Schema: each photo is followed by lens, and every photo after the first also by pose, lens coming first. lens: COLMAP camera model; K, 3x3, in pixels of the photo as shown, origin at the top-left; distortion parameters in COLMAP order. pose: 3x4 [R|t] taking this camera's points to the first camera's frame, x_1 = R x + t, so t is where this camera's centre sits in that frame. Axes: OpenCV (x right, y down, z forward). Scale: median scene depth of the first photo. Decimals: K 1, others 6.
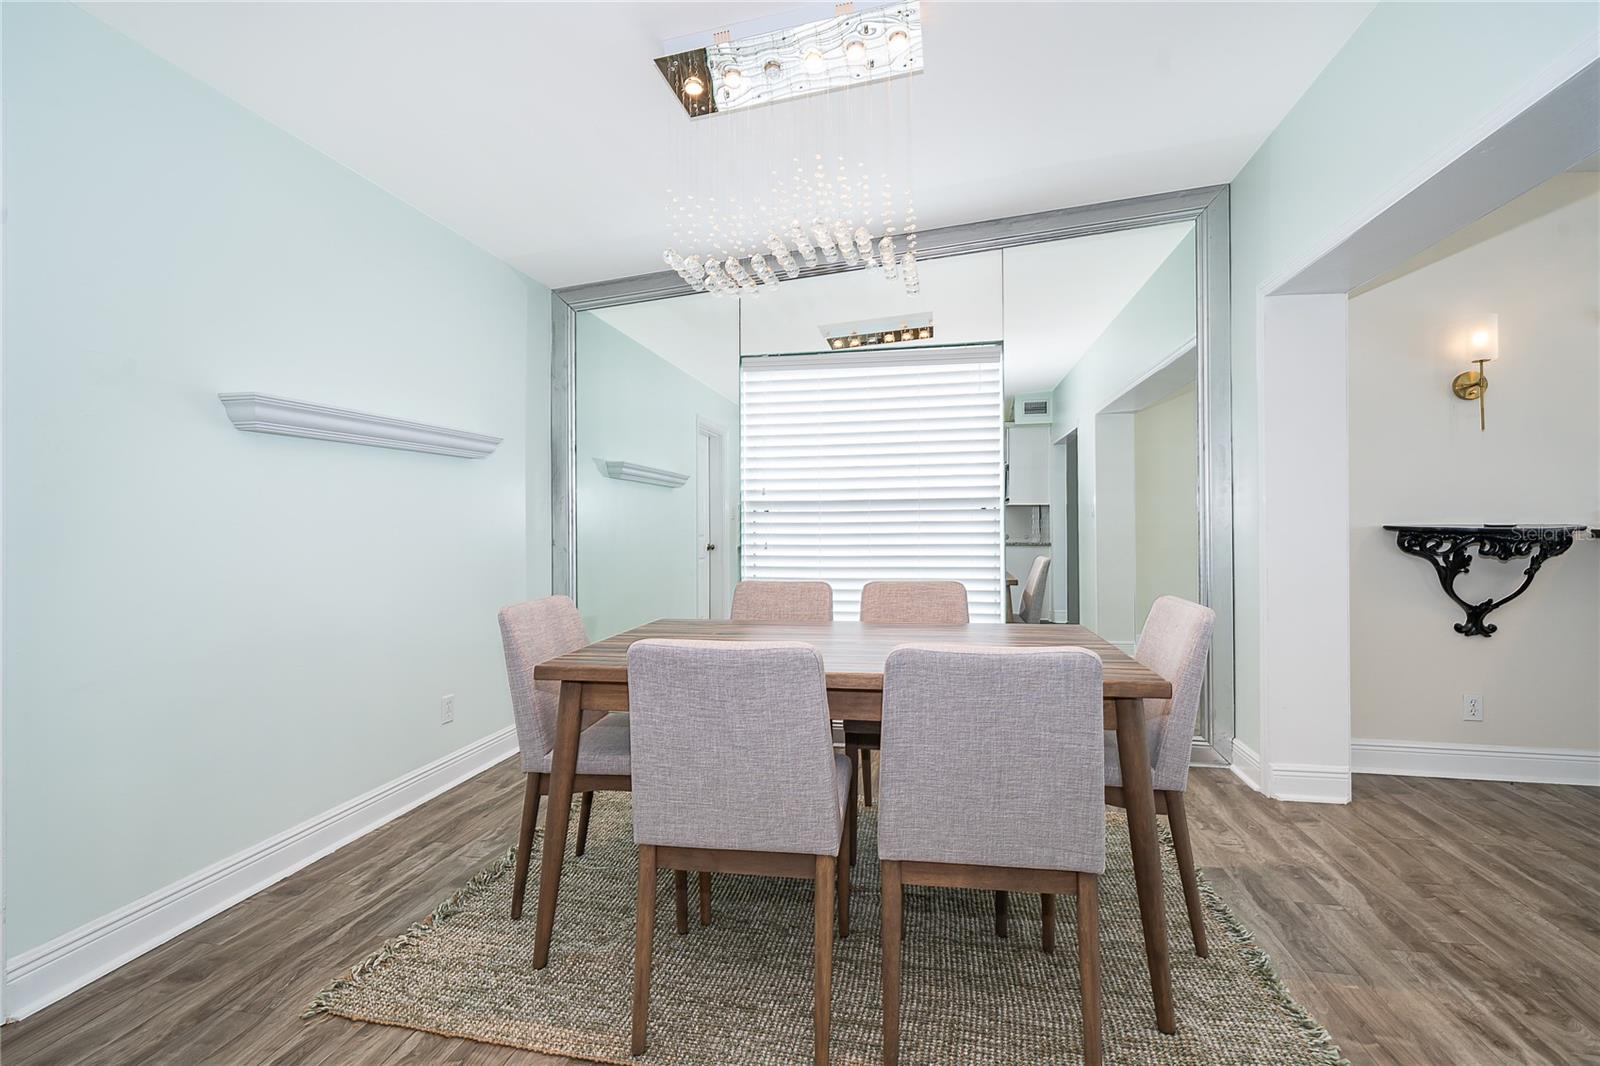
lens RADIAL K [[721.8, 0, 804.6], [0, 721.8, 519.5], [0, 0, 1]] dist [0.000635, -0.000202]
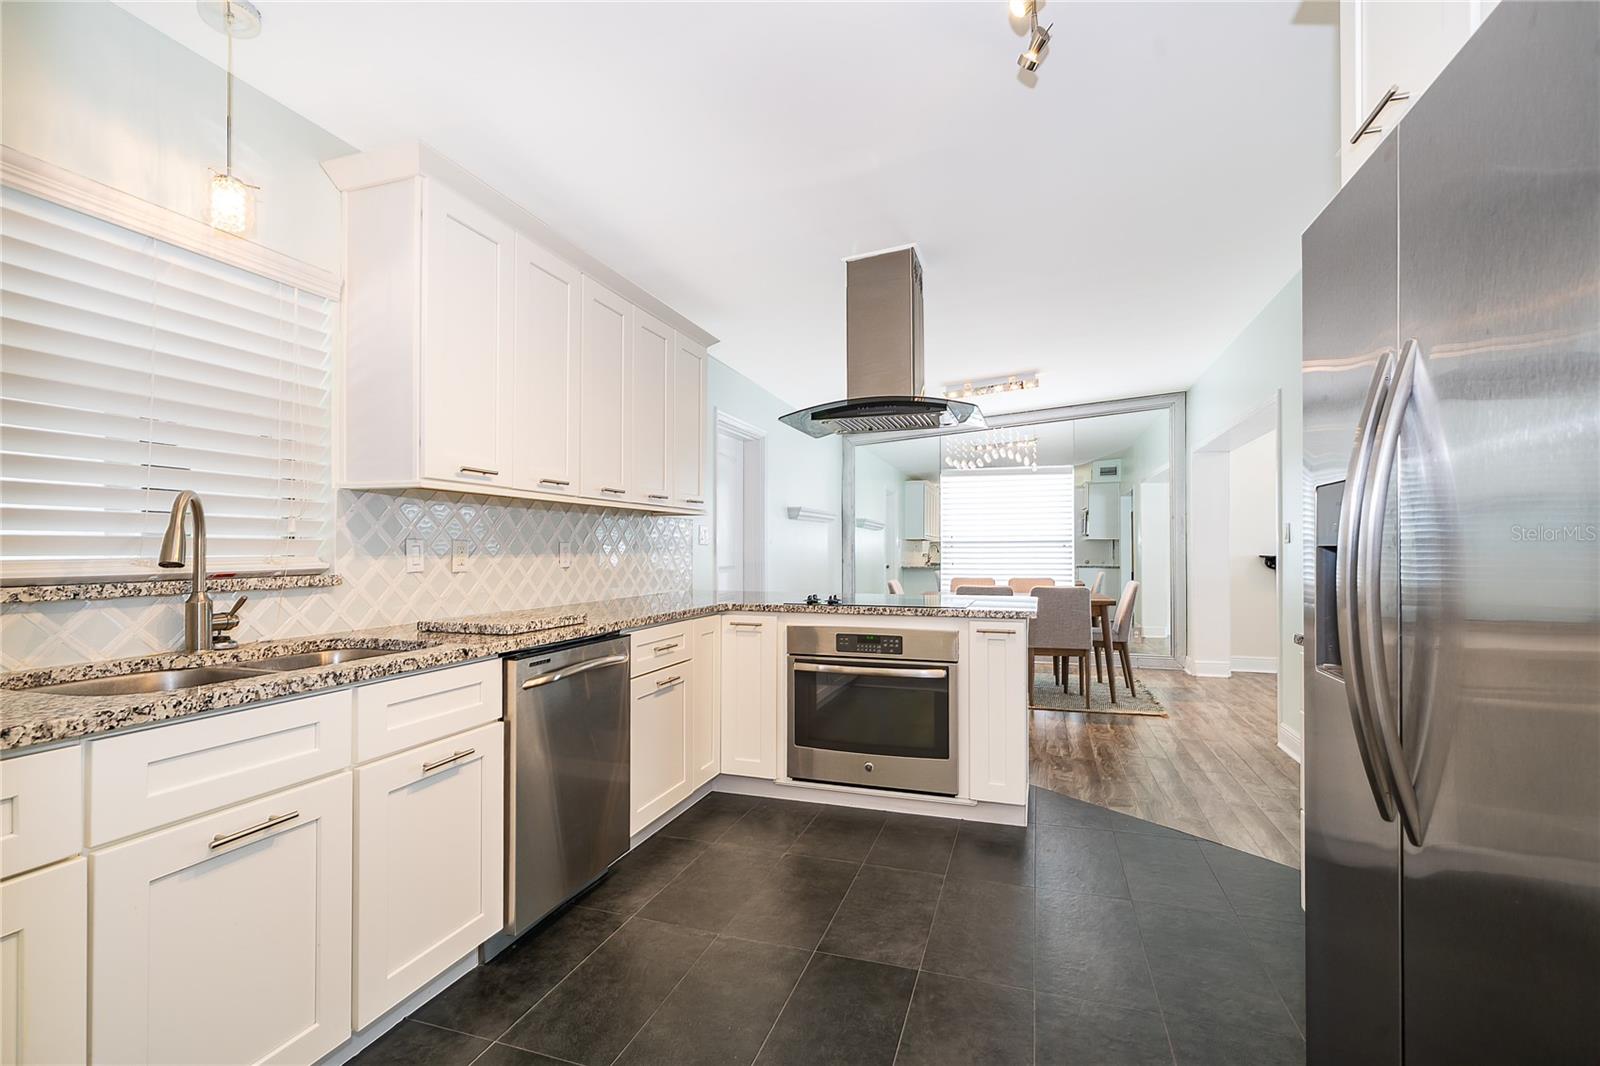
lens RADIAL K [[721.8, 0, 801.7], [0, 721.8, 539.8], [0, 0, 1]] dist [0.000635, -0.000202]
pose [[0.992339, 0.007183, -0.123335, -0.224461], [-0.008953, 0.999865, -0.013802, 0.003512], [0.123219, 0.014801, 0.992269, -1.060676]]
